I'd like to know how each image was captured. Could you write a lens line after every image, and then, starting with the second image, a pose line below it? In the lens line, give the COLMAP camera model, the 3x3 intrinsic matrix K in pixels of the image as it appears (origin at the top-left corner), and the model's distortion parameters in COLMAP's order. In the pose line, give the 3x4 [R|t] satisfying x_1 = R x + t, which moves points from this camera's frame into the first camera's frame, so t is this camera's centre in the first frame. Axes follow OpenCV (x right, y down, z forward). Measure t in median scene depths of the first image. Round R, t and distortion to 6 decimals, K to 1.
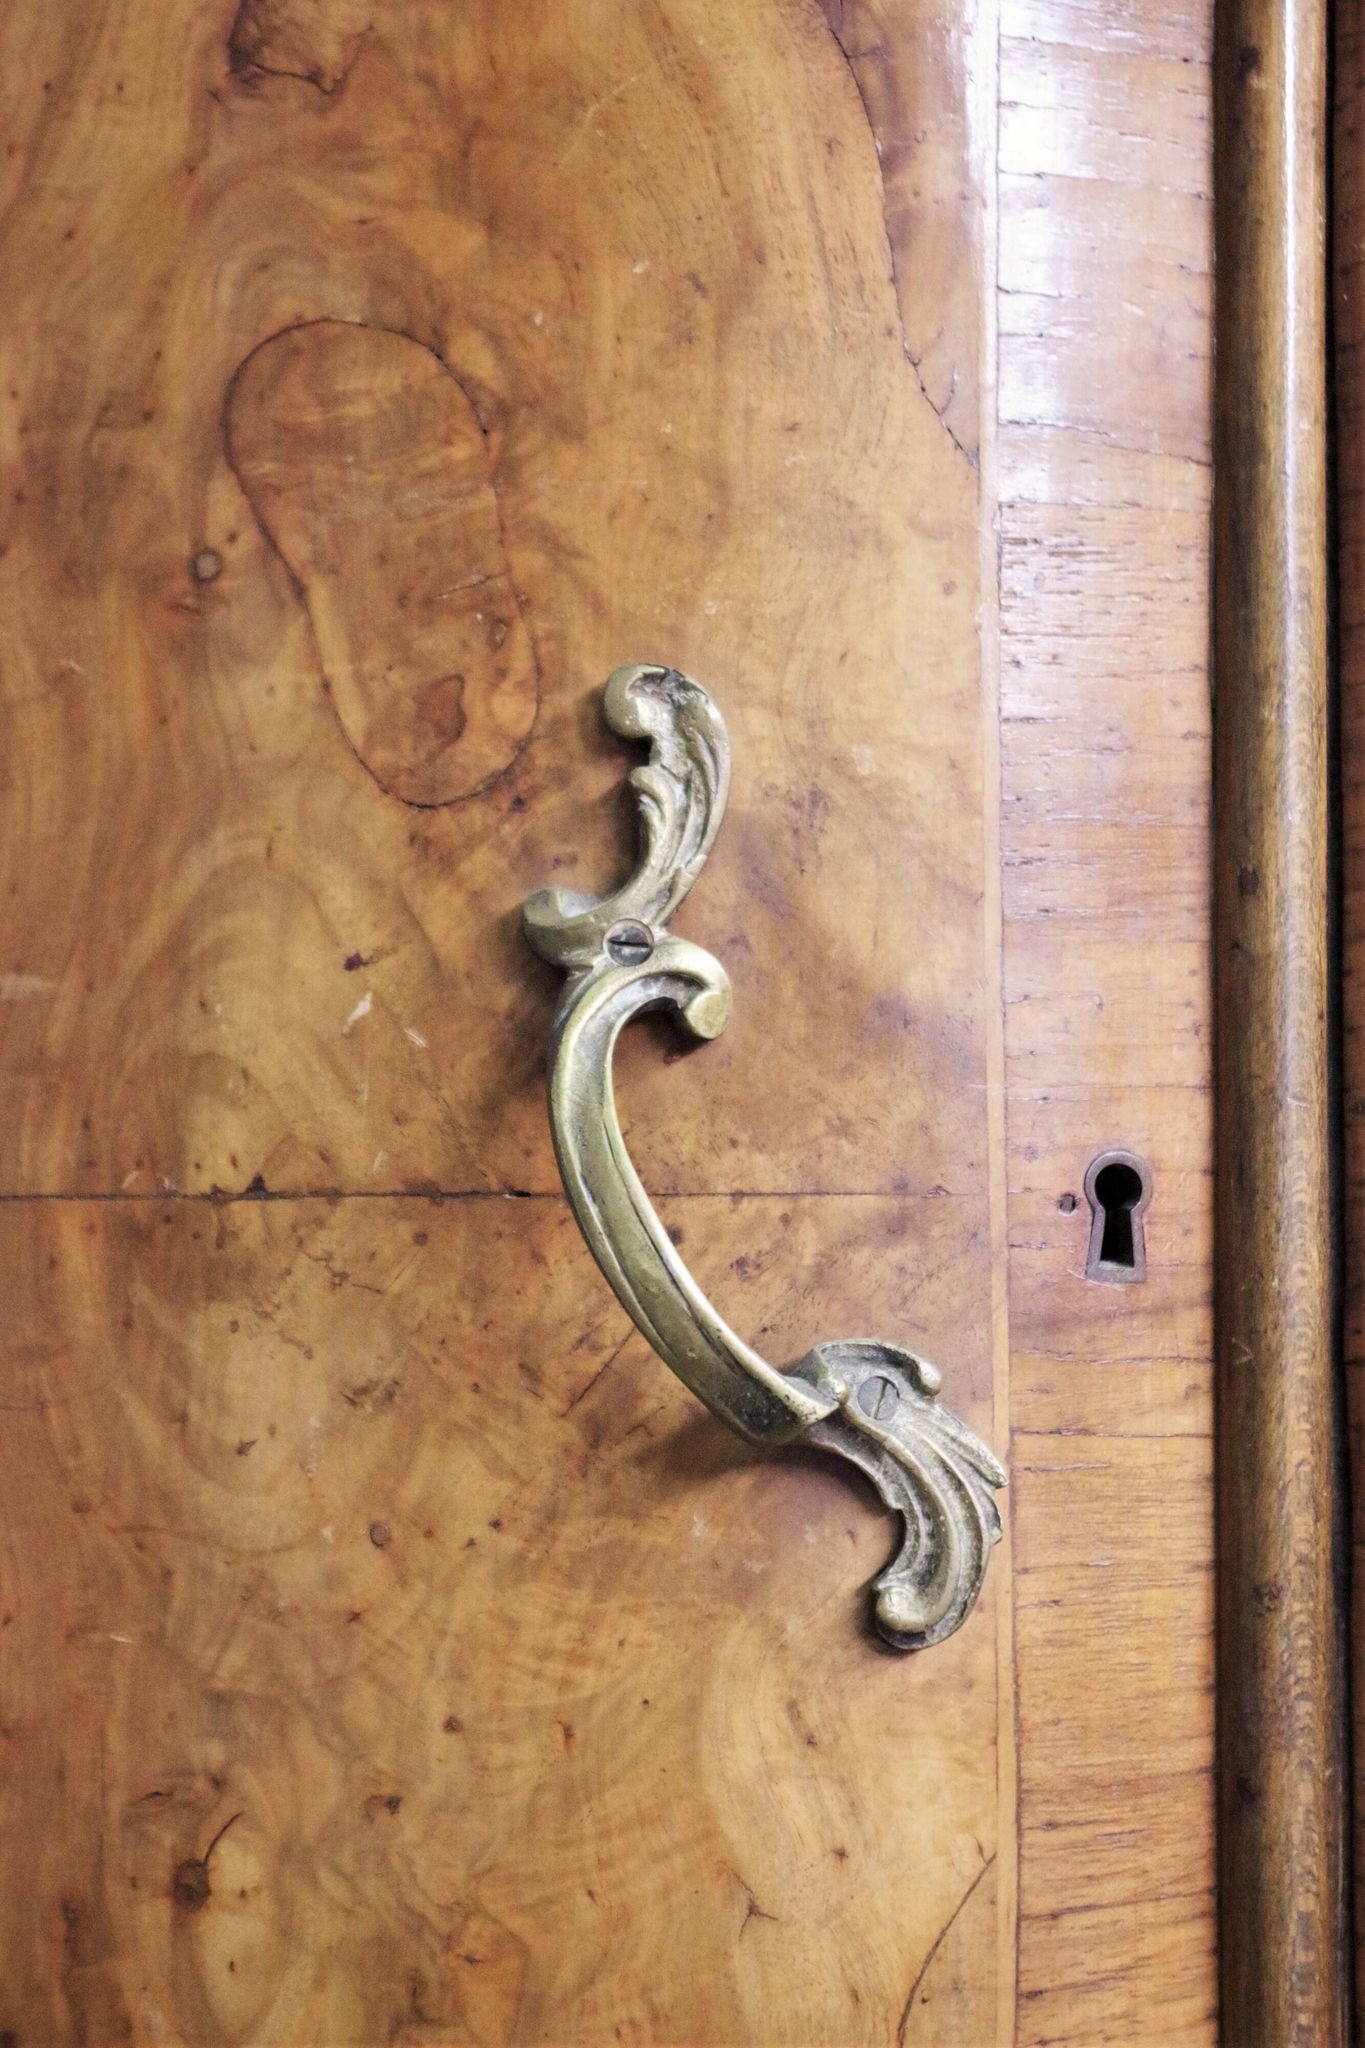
lens RADIAL K [[3136.2, 0, 682.1], [0, 3136.2, 1117.0], [0, 0, 1]] dist [0.004974, 0.058728]
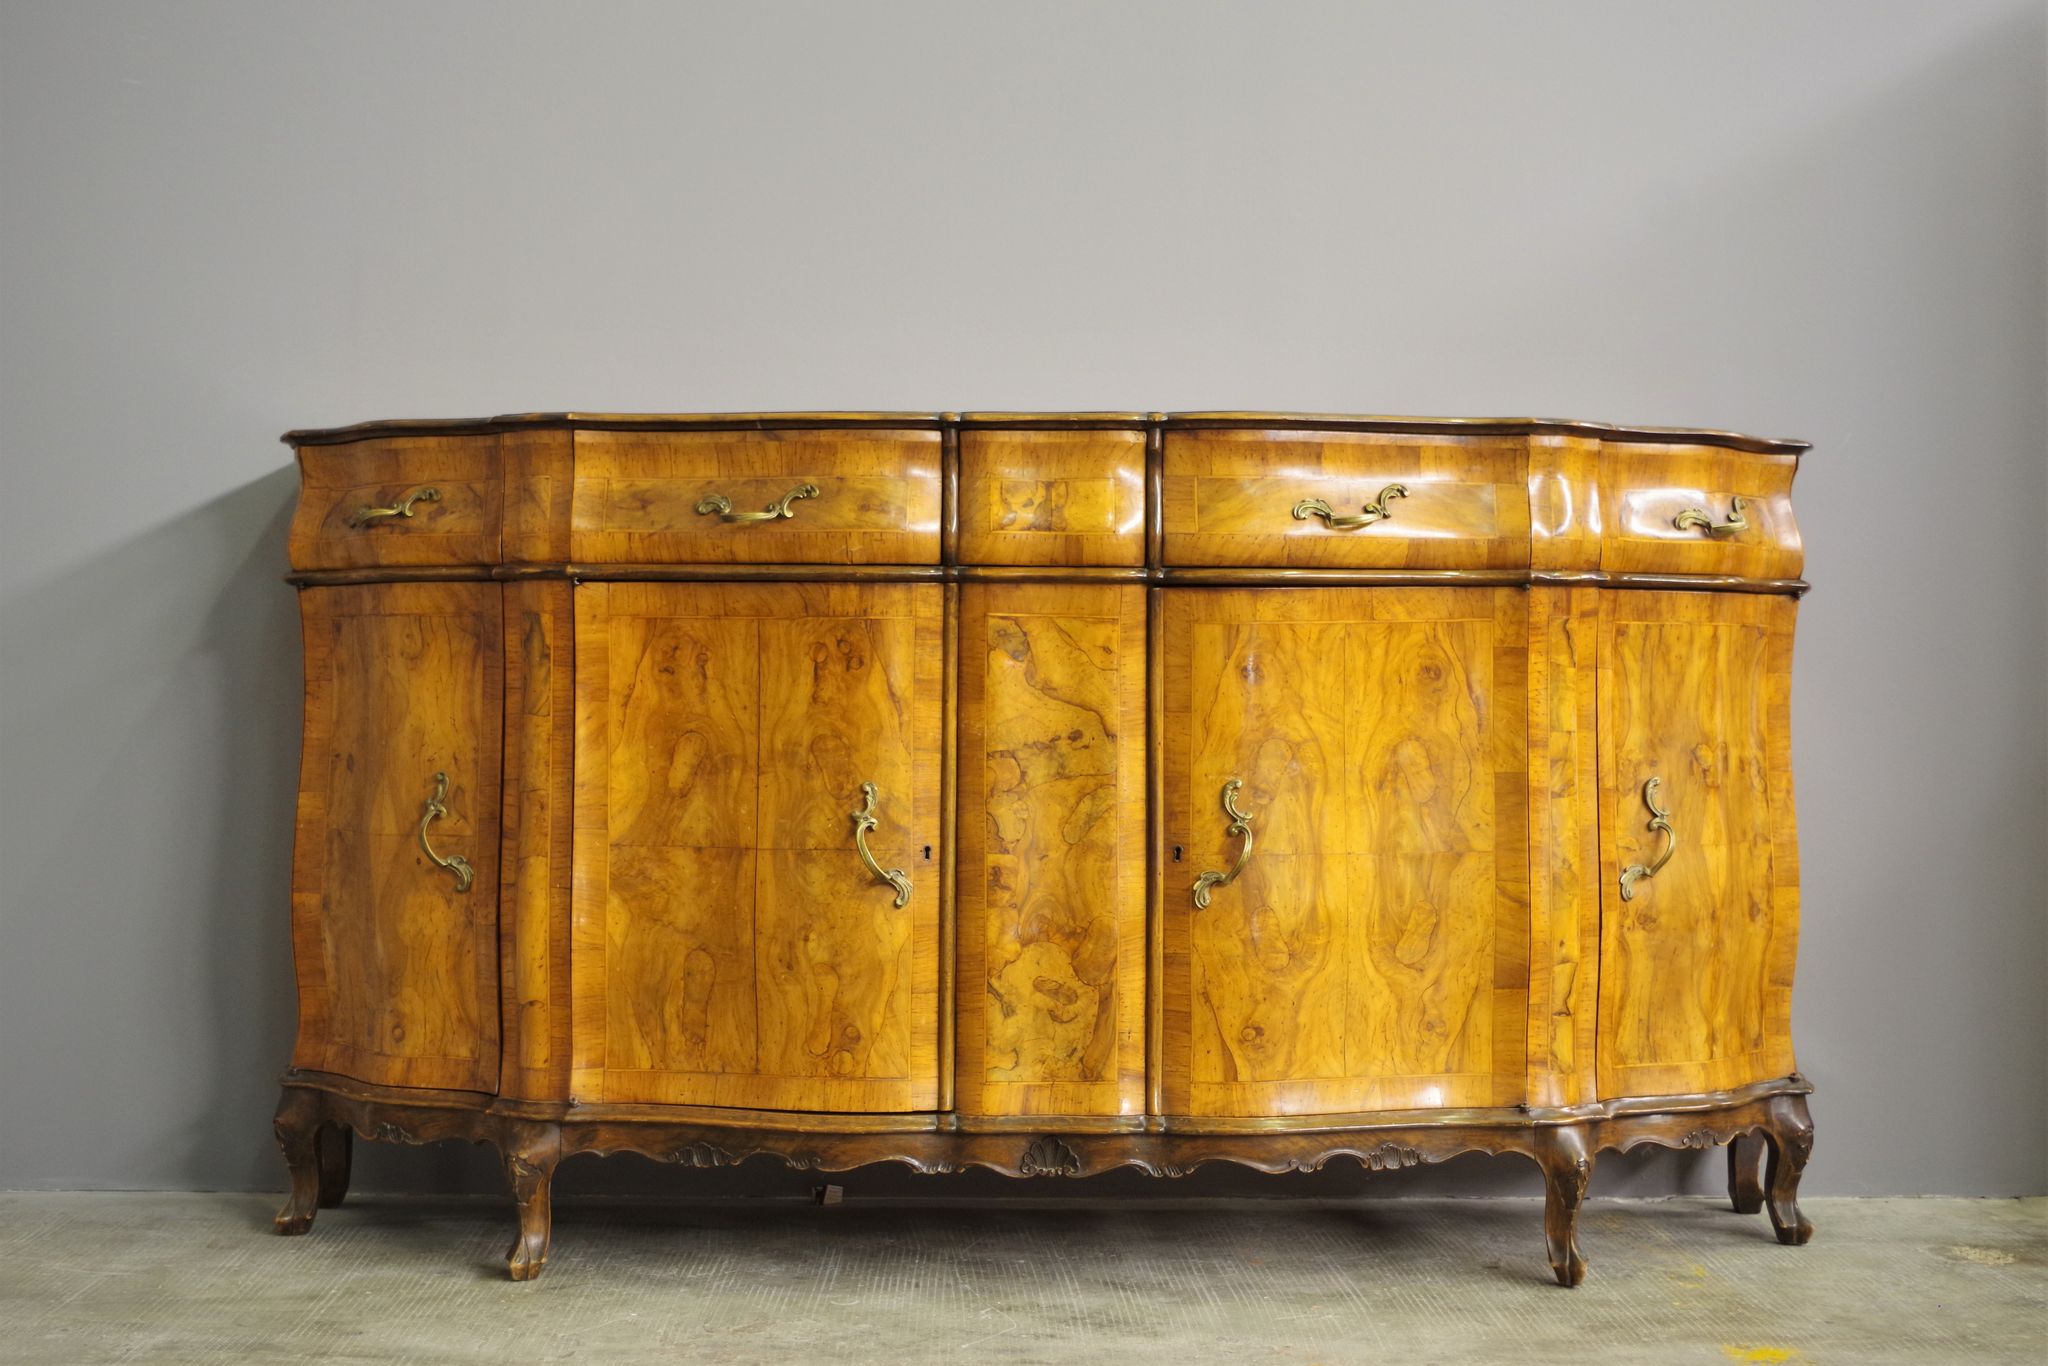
lens RADIAL K [[2539.7, 0, 1024.0], [0, 2539.7, 683.0], [0, 0, 1]] dist [-0.025296, 0.000635]
pose [[0.995759, 0.009304, 0.091527, -0.201669], [-0.009085, 0.999955, -0.002810, -0.372026], [-0.091549, 0.001966, 0.995799, -5.262328]]
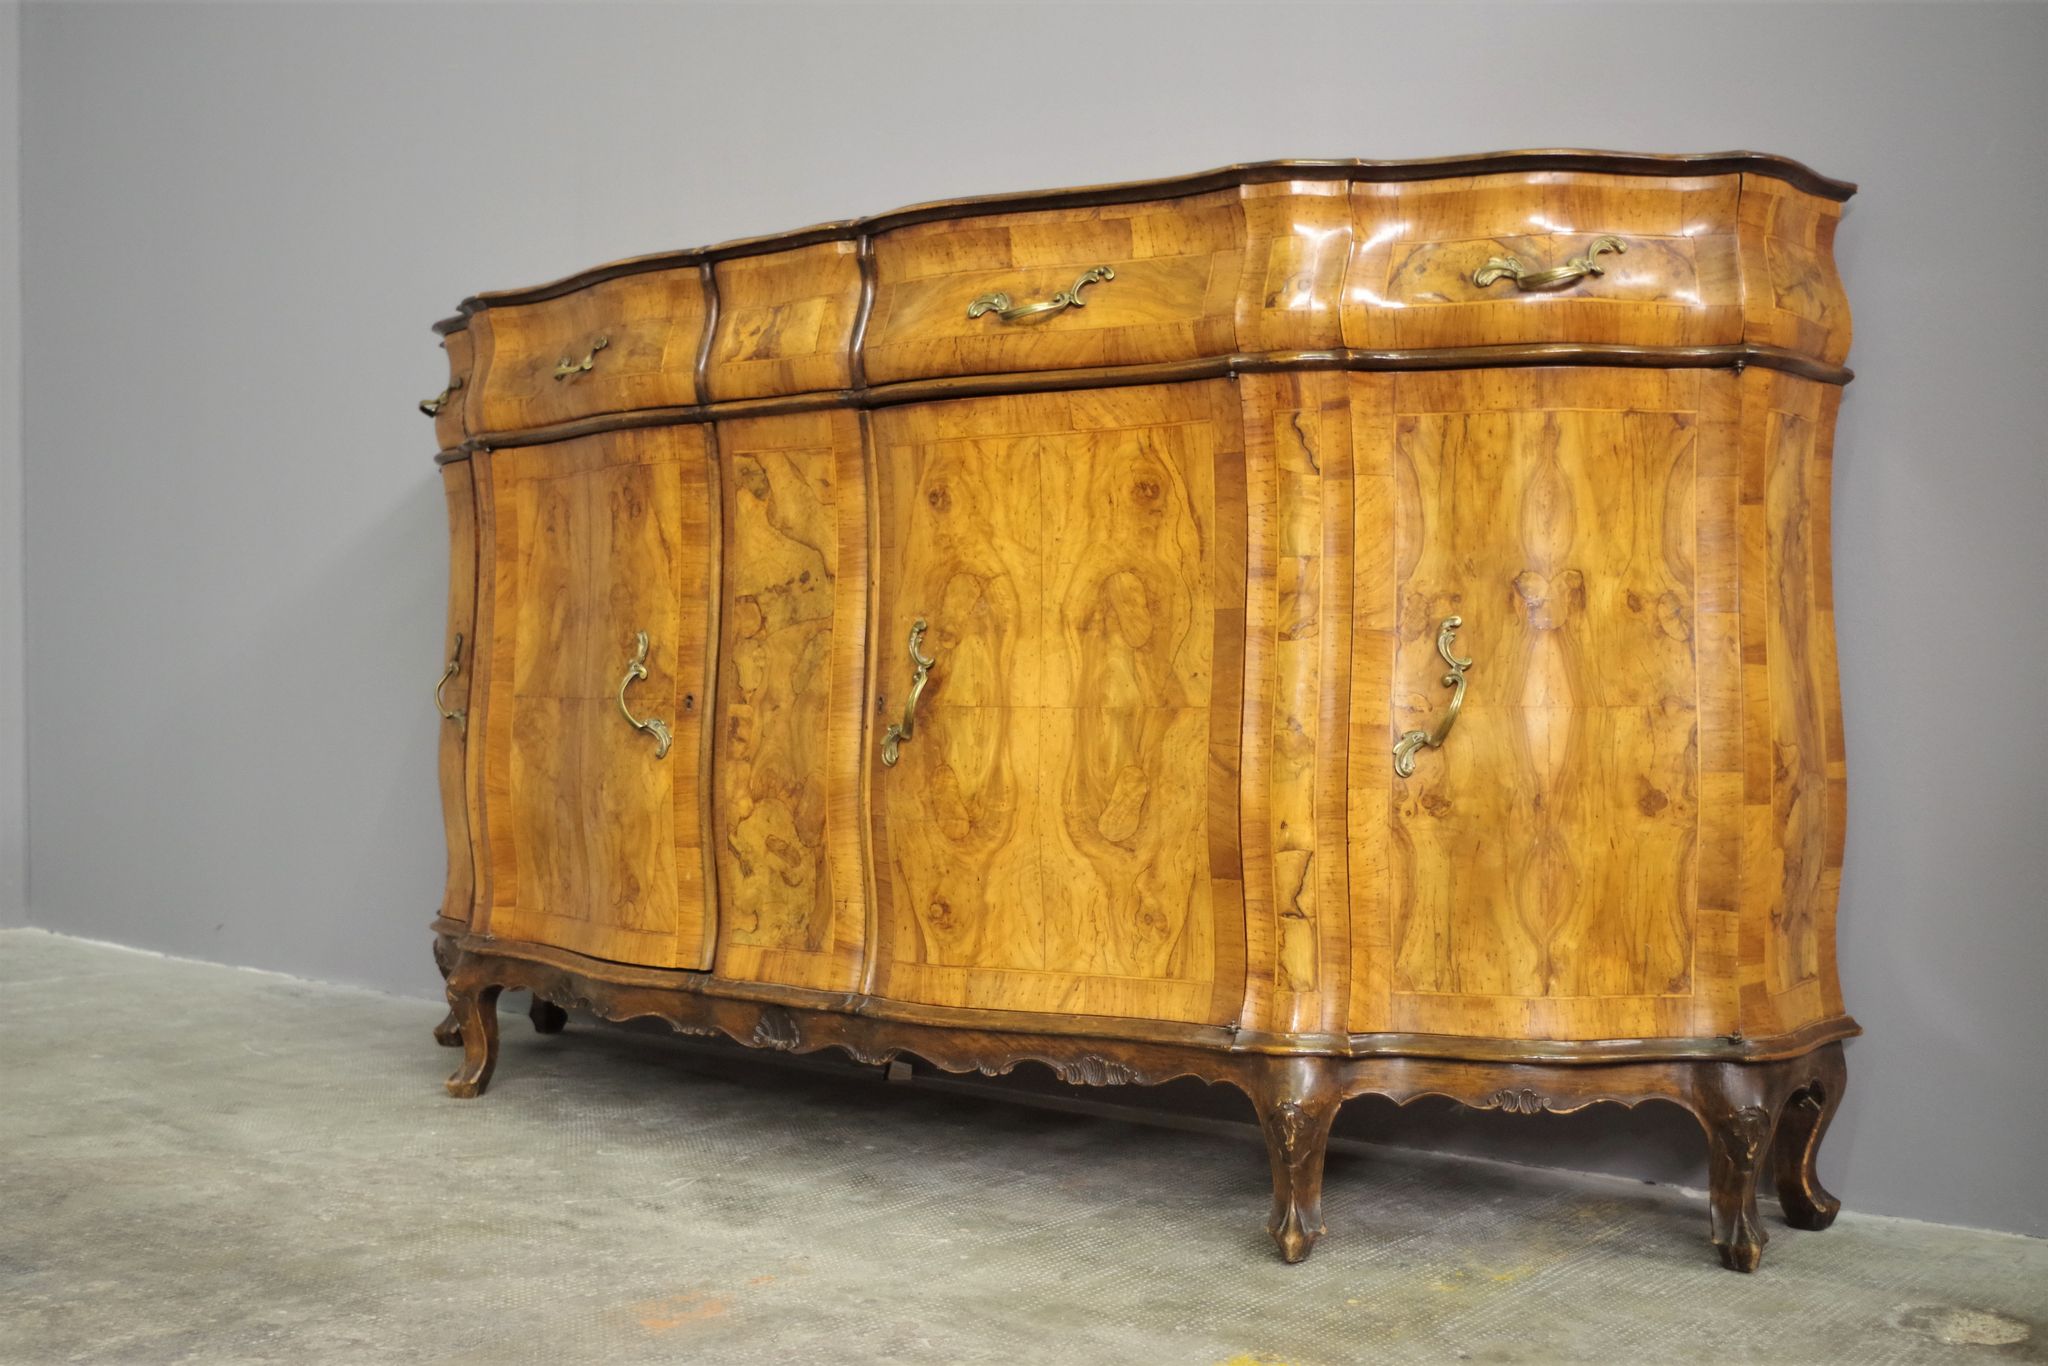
lens RADIAL K [[2252.8, 0, 1018.8], [0, 2252.8, 664.2], [0, 0, 1]] dist [-0.049999, 0.004388]
pose [[0.825350, 0.002633, -0.564615, 3.826308], [-0.003902, 0.999992, -0.001041, -0.057441], [0.564607, 0.003062, 0.825354, -2.995848]]
